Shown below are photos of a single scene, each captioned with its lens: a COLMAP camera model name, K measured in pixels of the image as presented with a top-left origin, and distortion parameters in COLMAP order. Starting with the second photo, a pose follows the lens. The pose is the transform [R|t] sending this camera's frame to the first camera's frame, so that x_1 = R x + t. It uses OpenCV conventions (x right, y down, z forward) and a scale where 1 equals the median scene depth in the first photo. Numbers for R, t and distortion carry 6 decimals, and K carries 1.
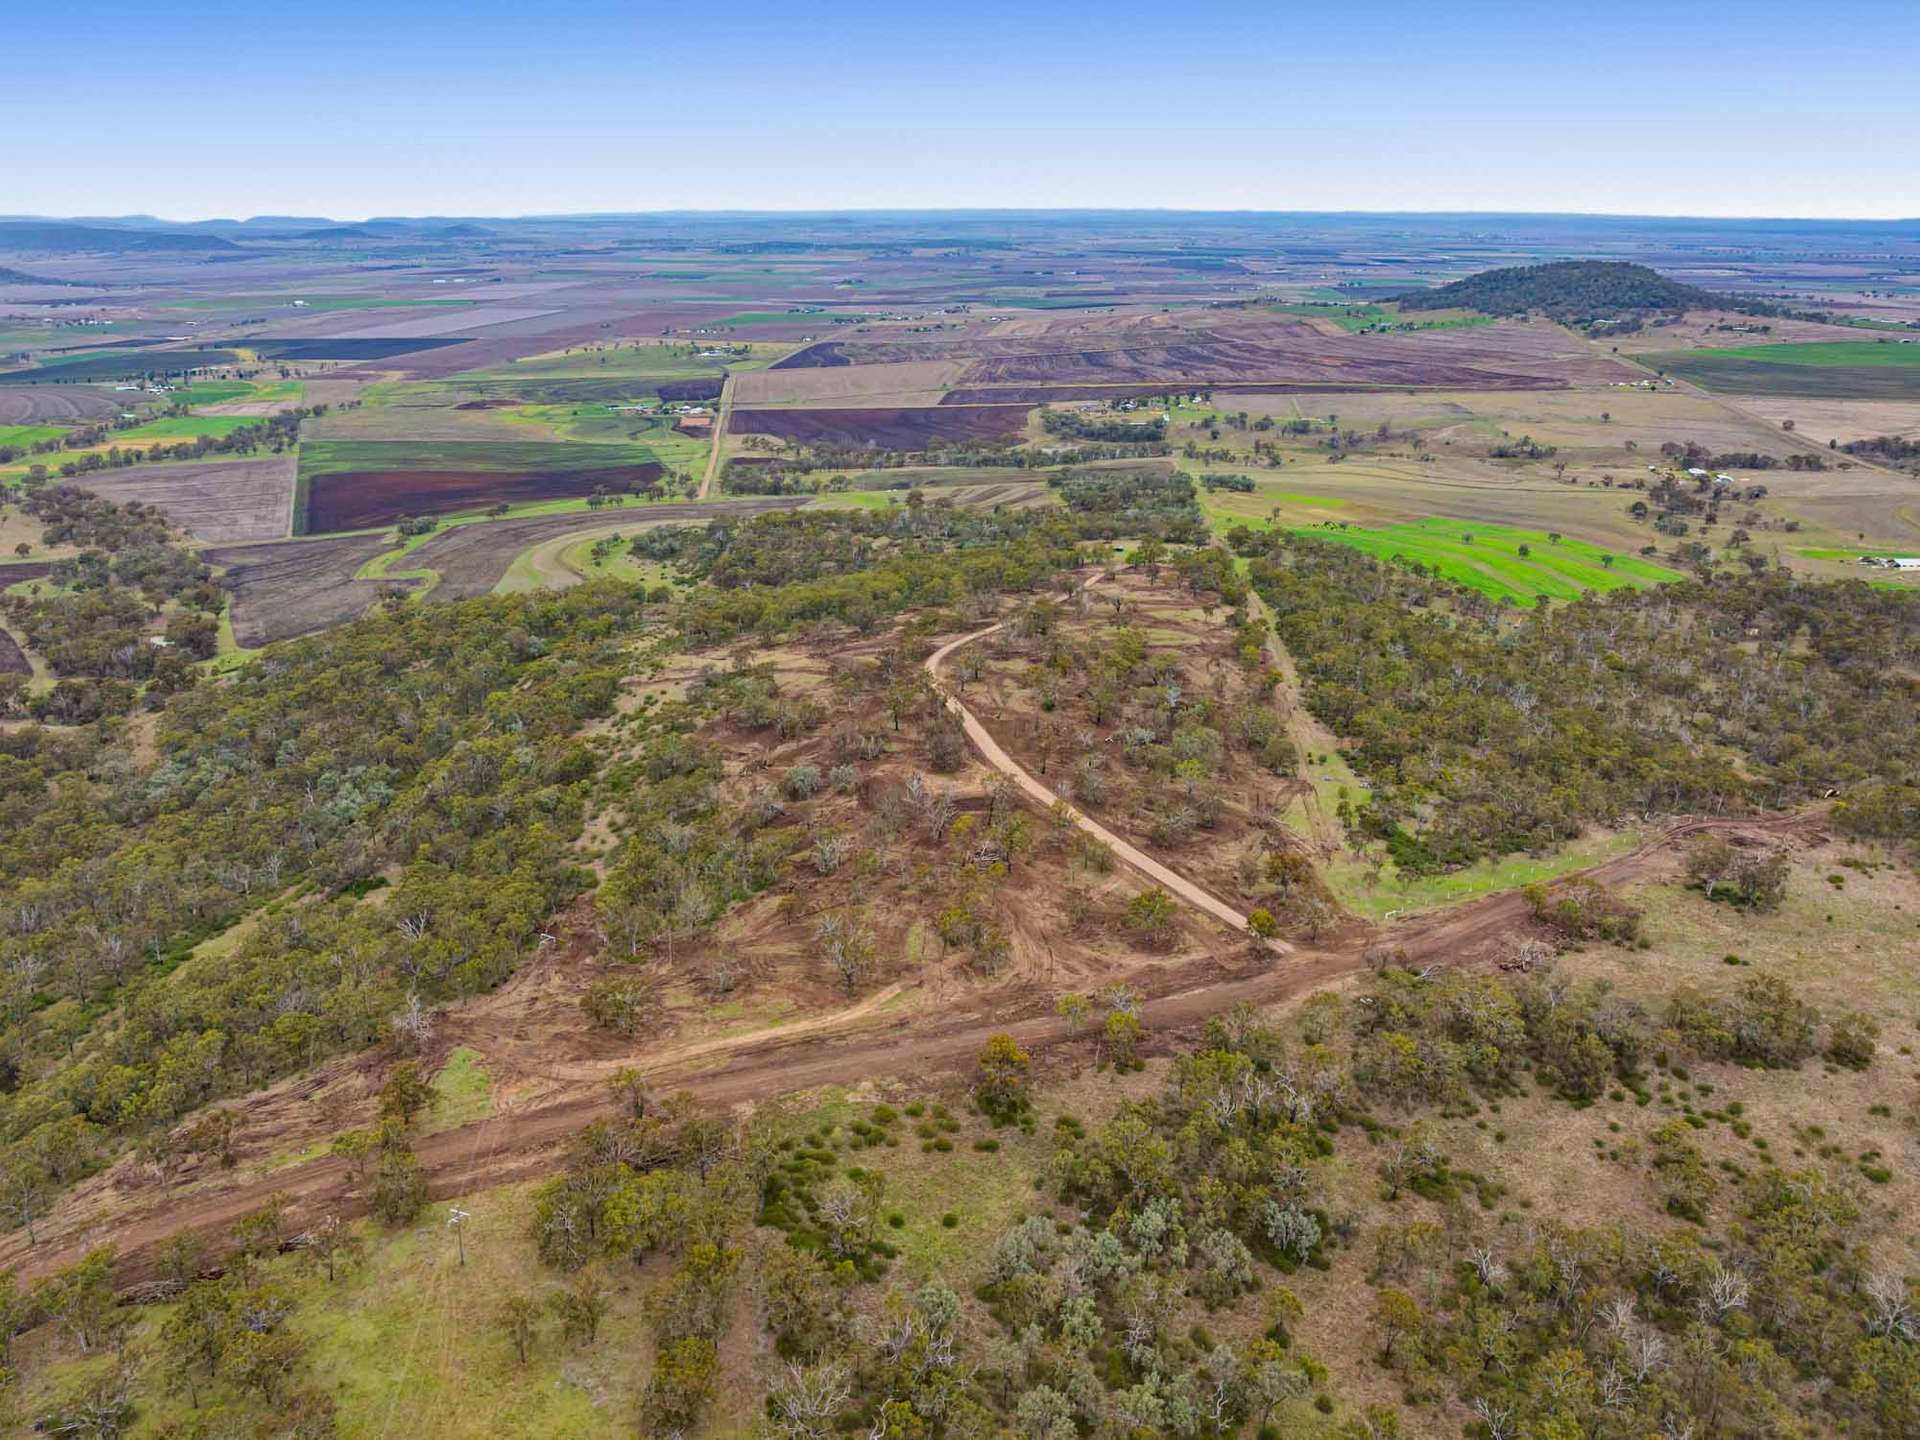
lens RADIAL K [[1457.3, 0, 960.0], [0, 1457.3, 720.0], [0, 0, 1]] dist [-0.033212, -0.008077]
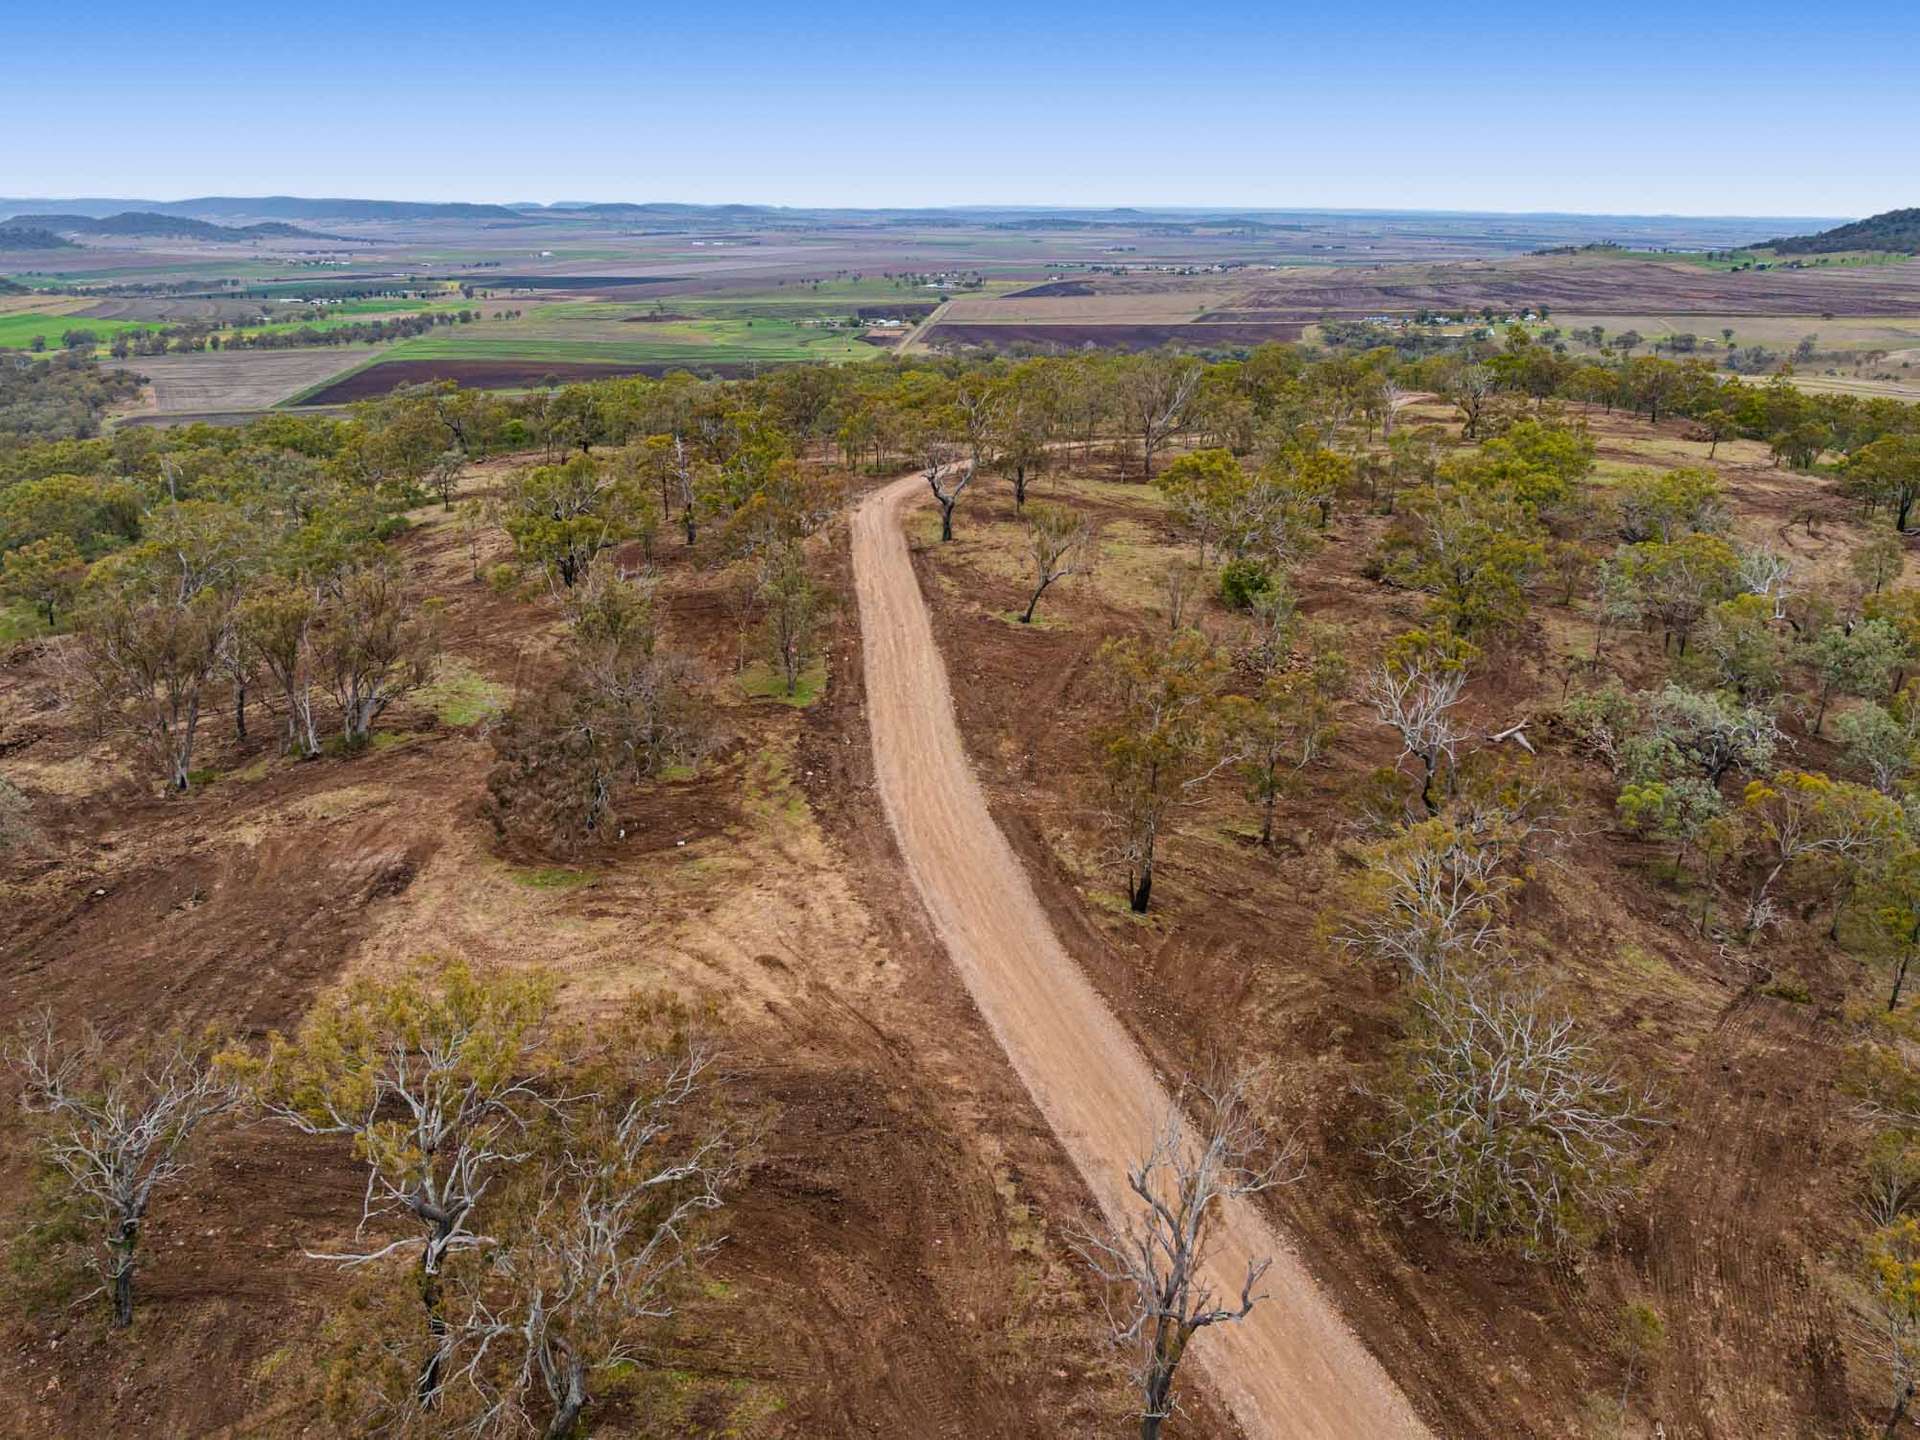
lens RADIAL K [[1457.3, 0, 960.0], [0, 1457.3, 720.0], [0, 0, 1]] dist [-0.033212, -0.008077]
pose [[0.982486, 0.060380, -0.176283, 0.016384], [-0.060182, 0.998166, 0.006474, 0.003821], [0.176351, 0.004248, 0.984318, 0.211302]]
